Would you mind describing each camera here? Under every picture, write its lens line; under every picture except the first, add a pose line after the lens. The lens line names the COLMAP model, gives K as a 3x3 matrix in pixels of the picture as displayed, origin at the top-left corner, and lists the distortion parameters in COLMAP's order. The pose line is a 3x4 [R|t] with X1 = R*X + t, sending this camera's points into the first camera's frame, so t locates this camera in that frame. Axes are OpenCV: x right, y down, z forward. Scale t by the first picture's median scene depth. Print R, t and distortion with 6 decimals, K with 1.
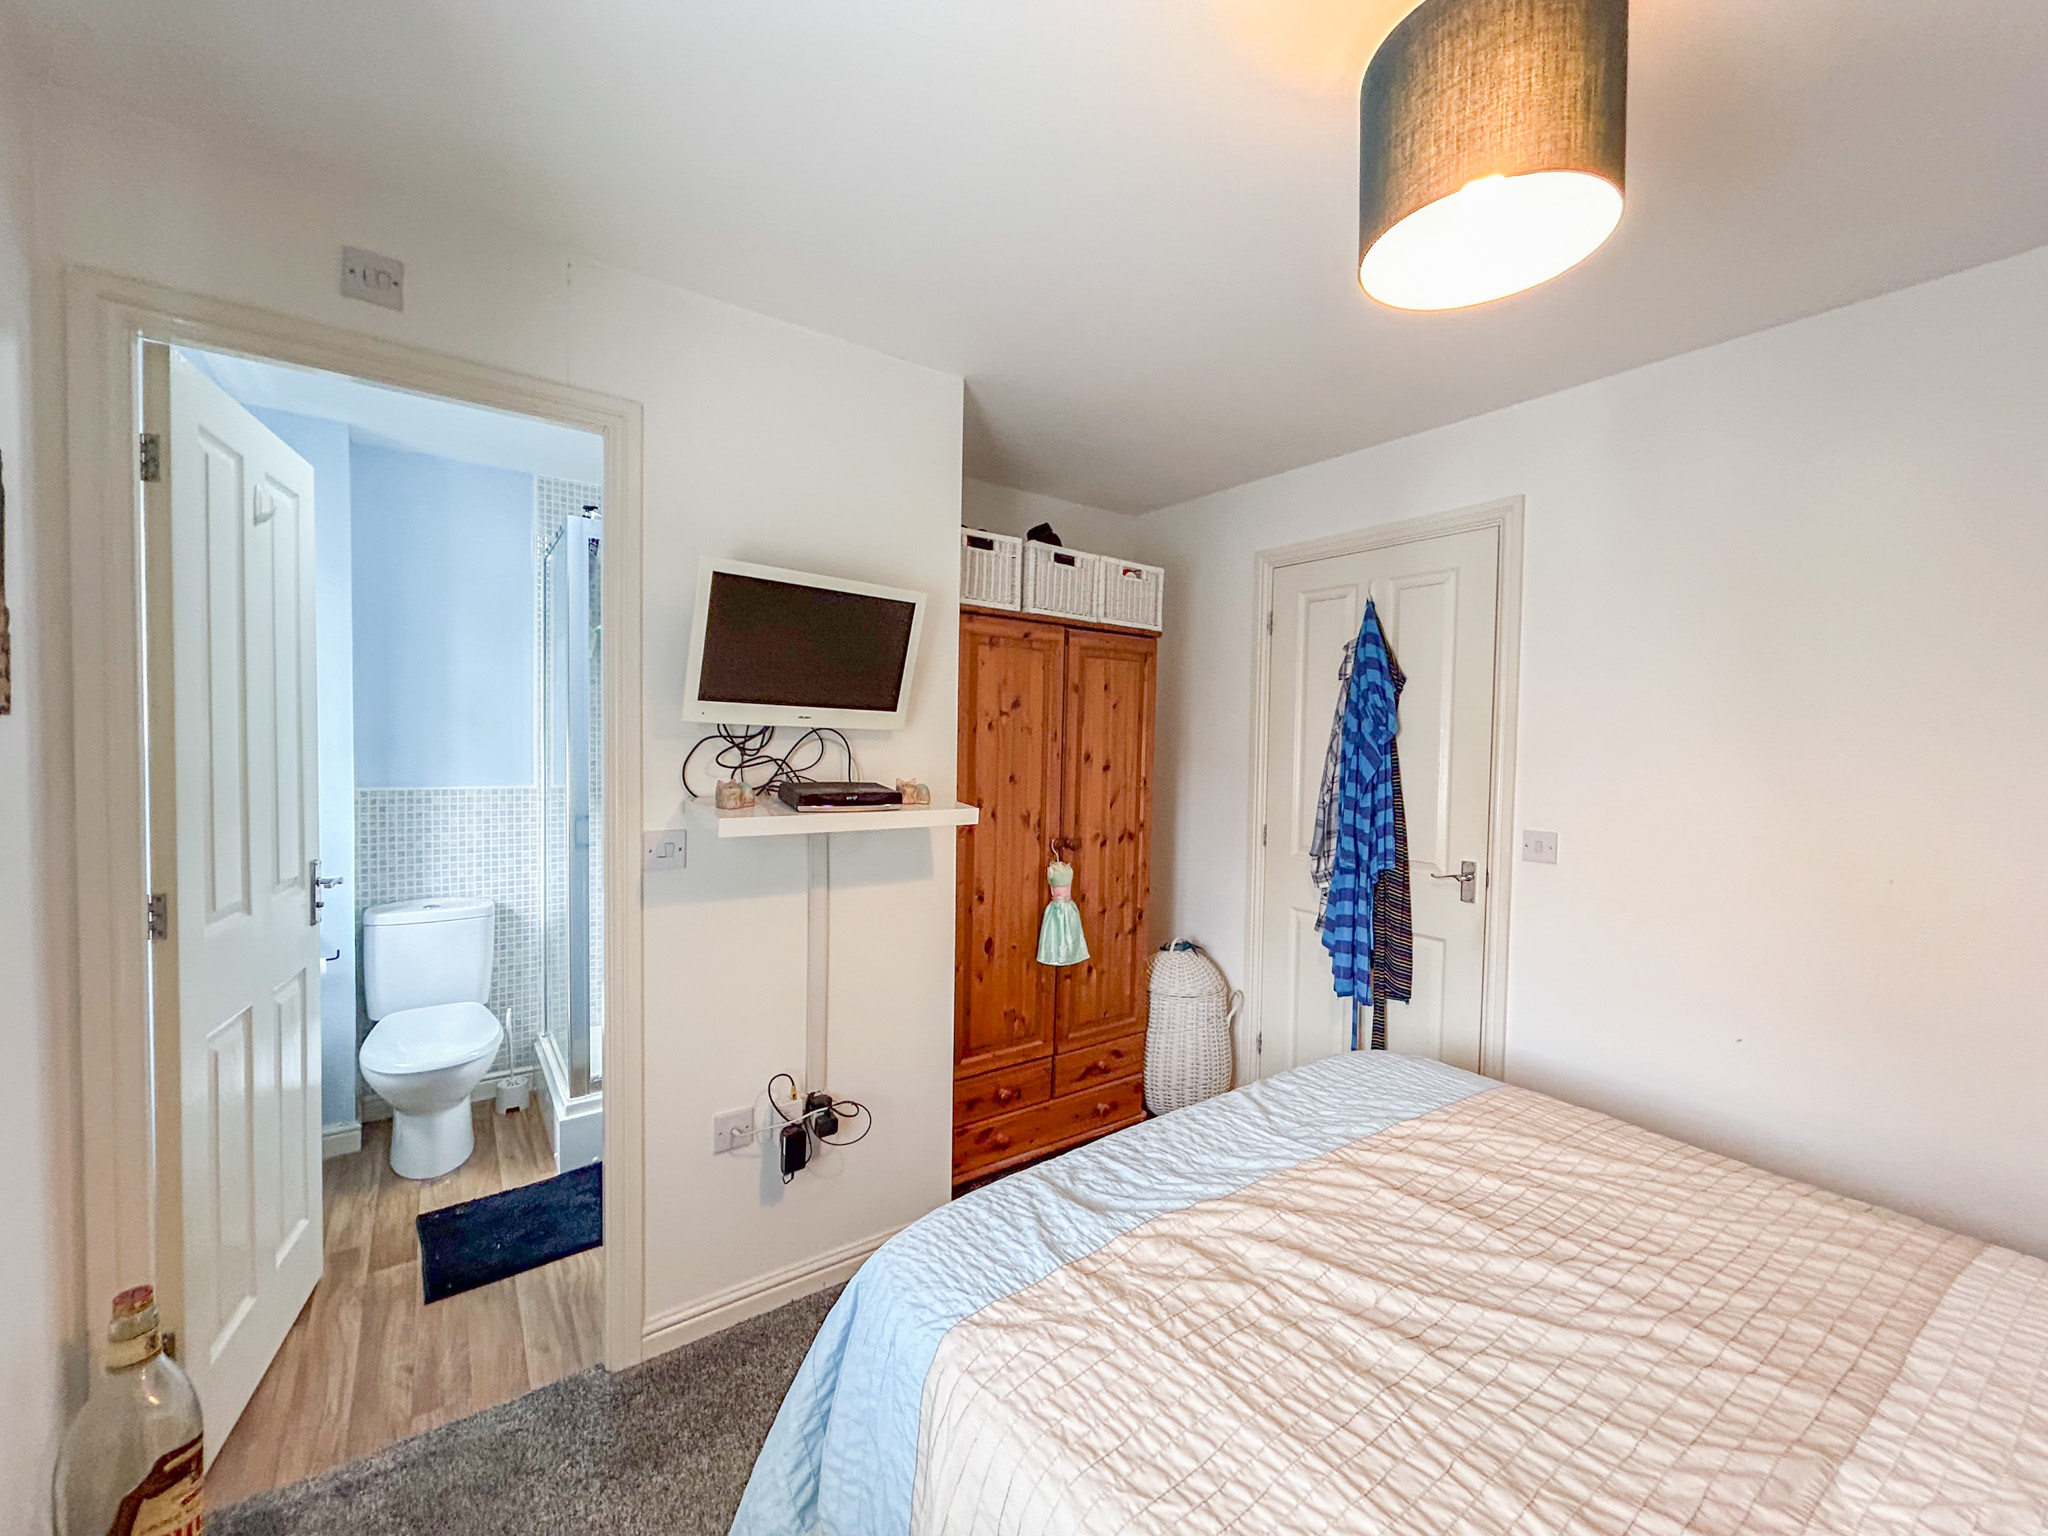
lens RADIAL K [[819.8, 0, 1027.2], [0, 819.8, 759.5], [0, 0, 1]] dist [0.002873, 0.000109]
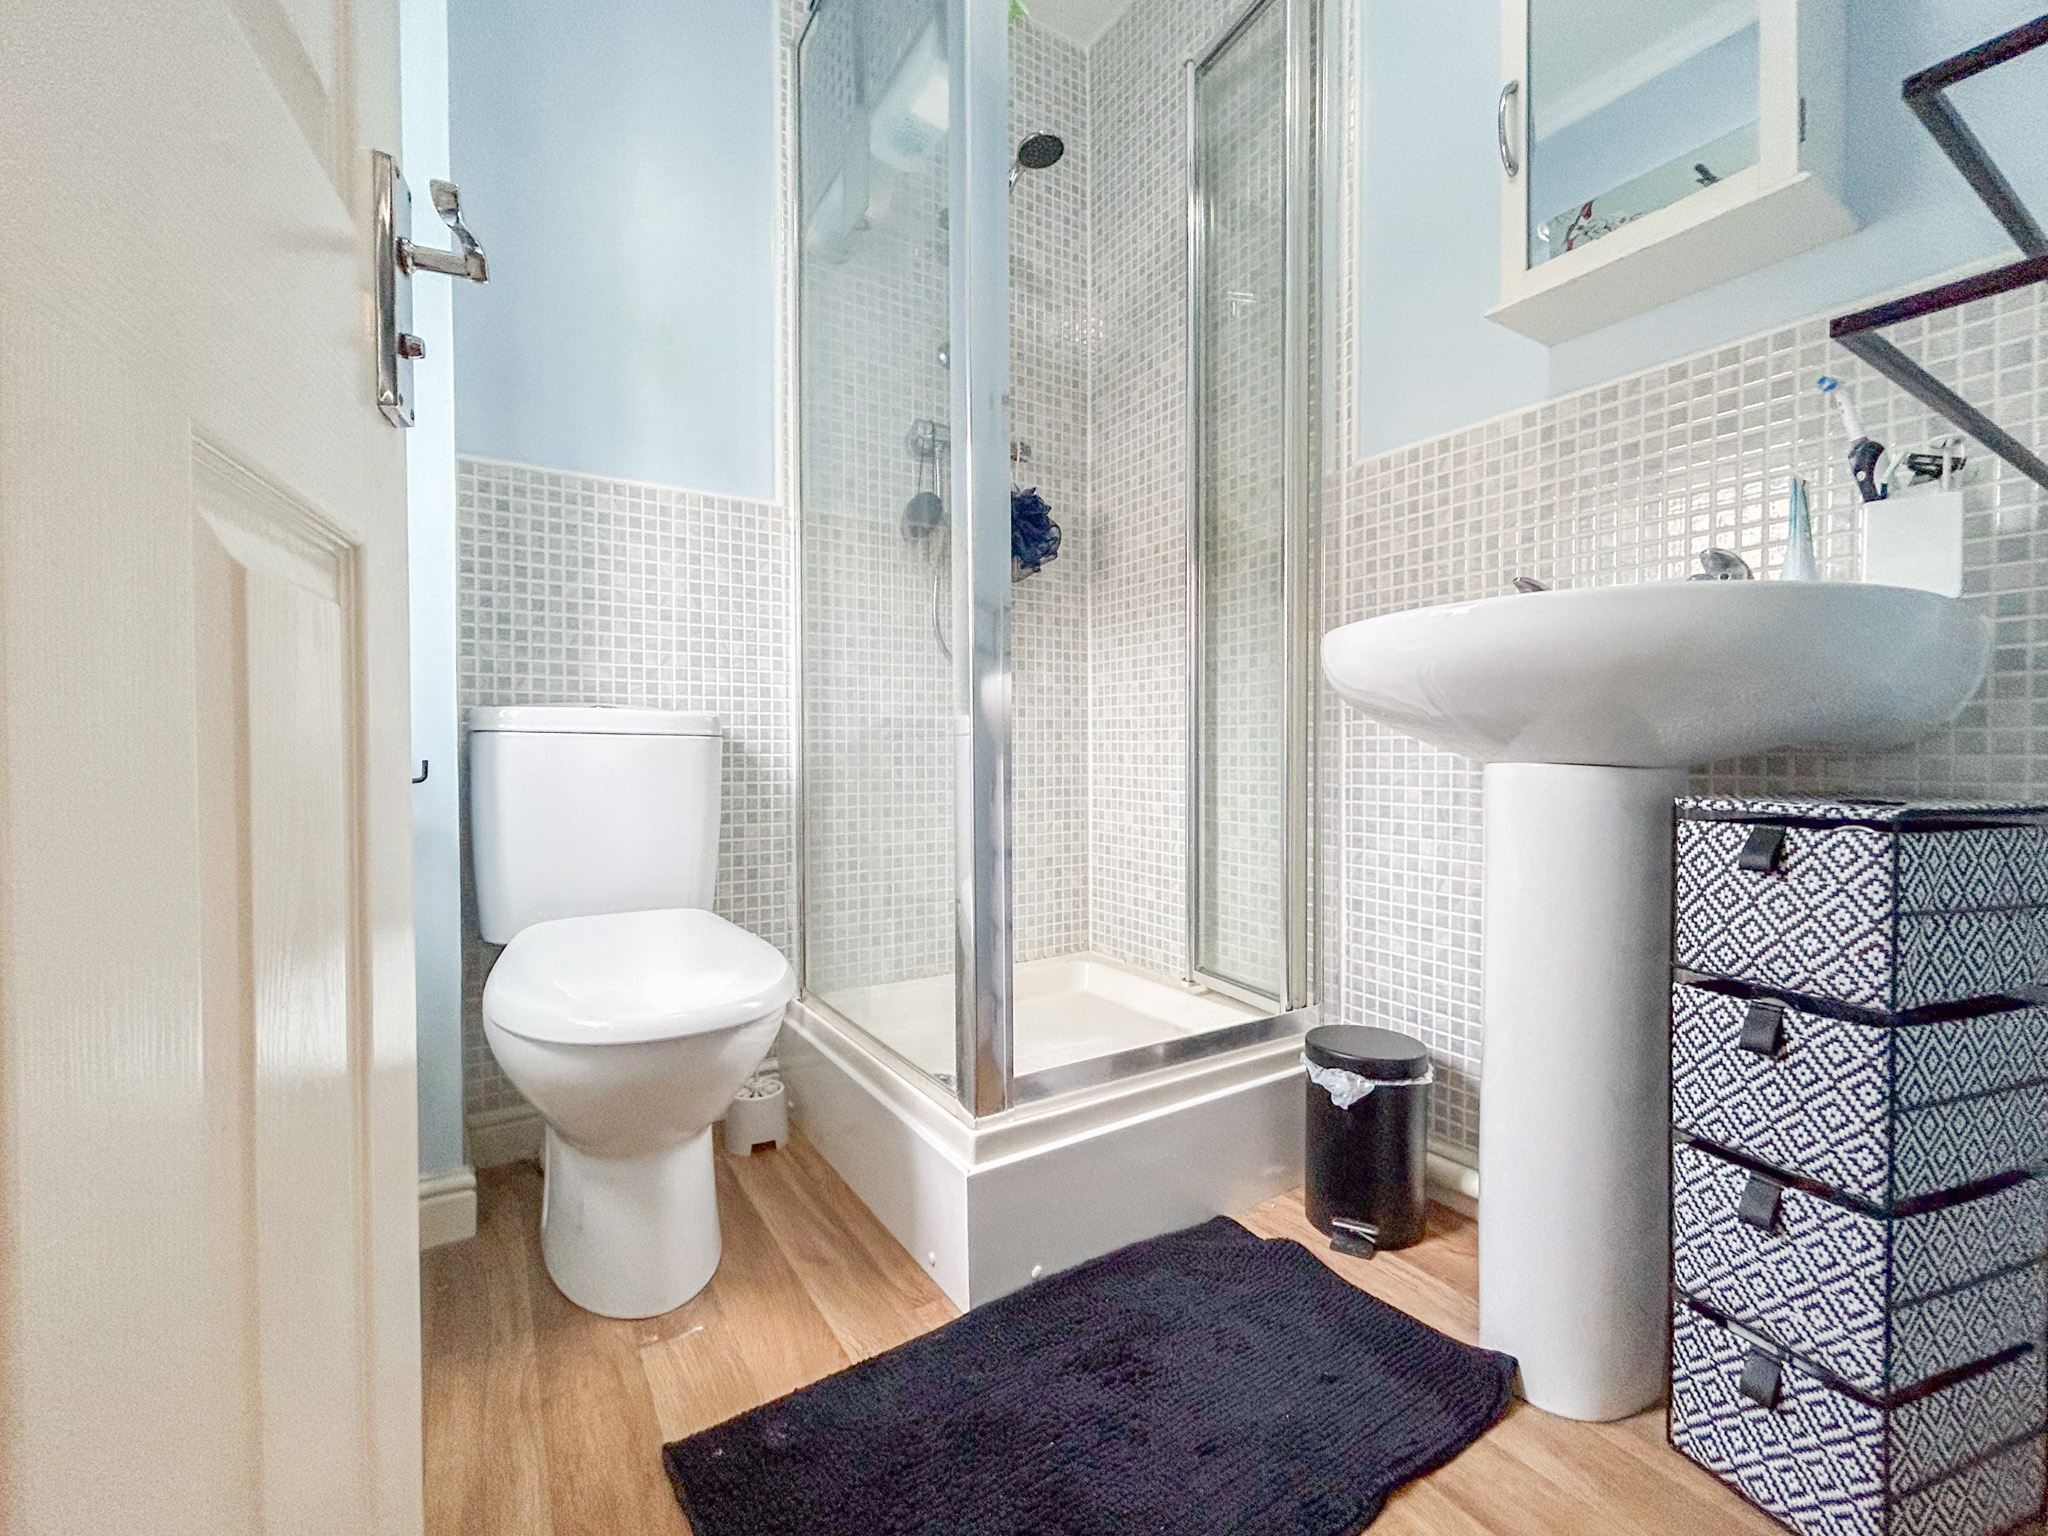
lens RADIAL K [[883.7, 0, 1023.0], [0, 883.7, 770.0], [0, 0, 1]] dist [0.001777, -0.000151]
pose [[0.997863, -0.012903, -0.064053, -0.448131], [0.012100, 0.999843, -0.012914, 0.220220], [0.064210, 0.012111, 0.997863, 0.504762]]
